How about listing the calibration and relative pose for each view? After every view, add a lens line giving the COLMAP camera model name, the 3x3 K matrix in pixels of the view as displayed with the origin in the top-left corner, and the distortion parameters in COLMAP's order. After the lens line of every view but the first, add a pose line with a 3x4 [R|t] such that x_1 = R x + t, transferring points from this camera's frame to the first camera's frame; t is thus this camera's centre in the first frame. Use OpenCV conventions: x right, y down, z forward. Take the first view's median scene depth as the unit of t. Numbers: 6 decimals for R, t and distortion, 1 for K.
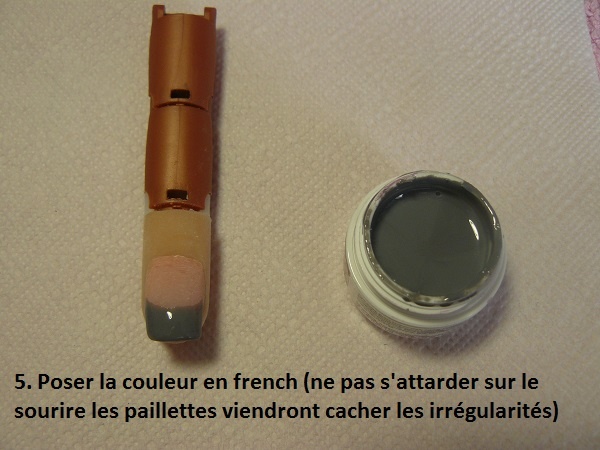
lens RADIAL K [[621.9, 0, 297.4], [0, 621.9, 239.0], [0, 0, 1]] dist [-0.201385, 0.117605]
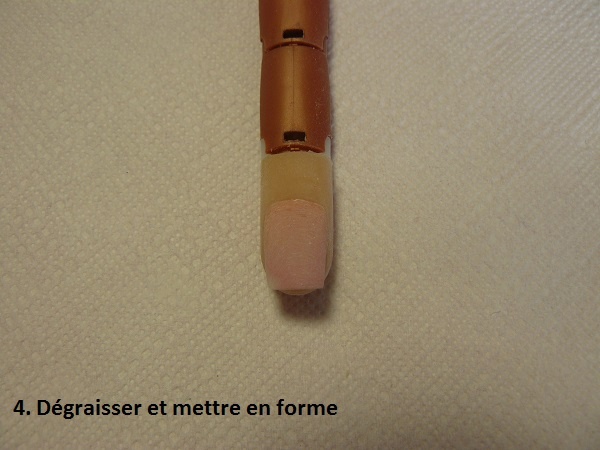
lens RADIAL K [[621.9, 0, 297.4], [0, 621.9, 239.0], [0, 0, 1]] dist [-0.201385, 0.117605]
pose [[0.999573, -0.000513, 0.029222, -0.162708], [0.000967, 0.999879, -0.015536, 0.070853], [-0.029211, 0.015557, 0.999452, 0.064732]]
